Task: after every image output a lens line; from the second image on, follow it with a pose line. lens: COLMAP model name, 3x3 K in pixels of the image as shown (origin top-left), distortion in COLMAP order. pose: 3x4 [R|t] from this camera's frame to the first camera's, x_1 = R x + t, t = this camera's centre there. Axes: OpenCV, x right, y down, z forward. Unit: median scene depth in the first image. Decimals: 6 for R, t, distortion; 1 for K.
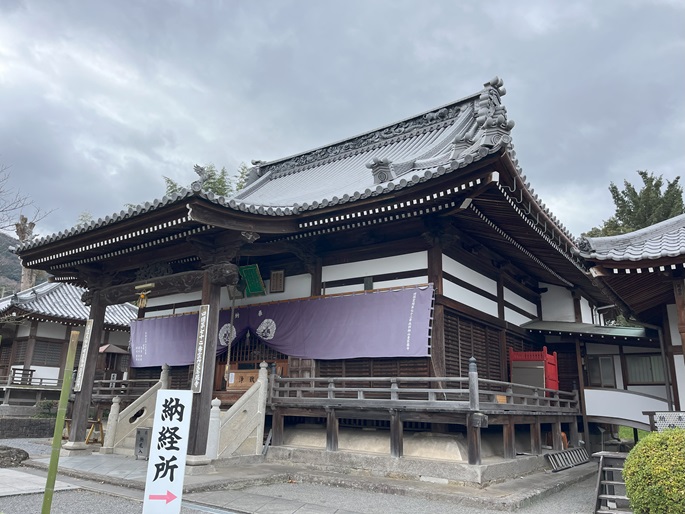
lens RADIAL K [[515.2, 0, 342.5], [0, 515.2, 257.0], [0, 0, 1]] dist [0.002619, -0.001110]
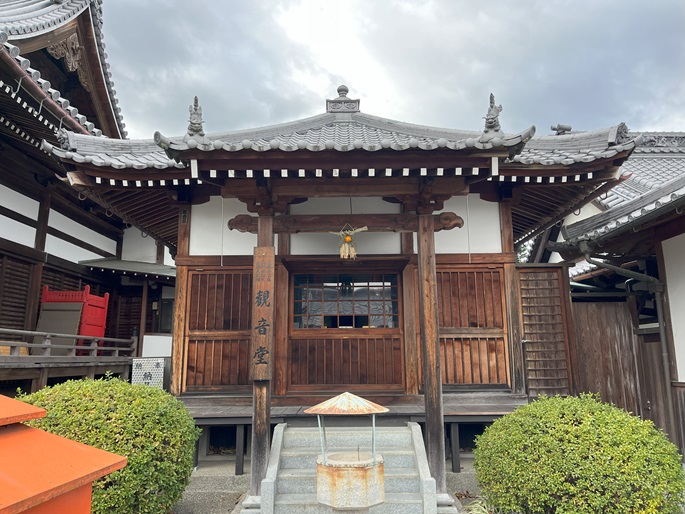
lens RADIAL K [[515.2, 0, 342.5], [0, 515.2, 257.0], [0, 0, 1]] dist [0.002619, -0.001110]
pose [[0.809381, 0.073797, 0.582629, 0.224655], [-0.127526, 0.990487, 0.051700, 0.031529], [-0.573271, -0.116145, 0.811093, 0.093145]]
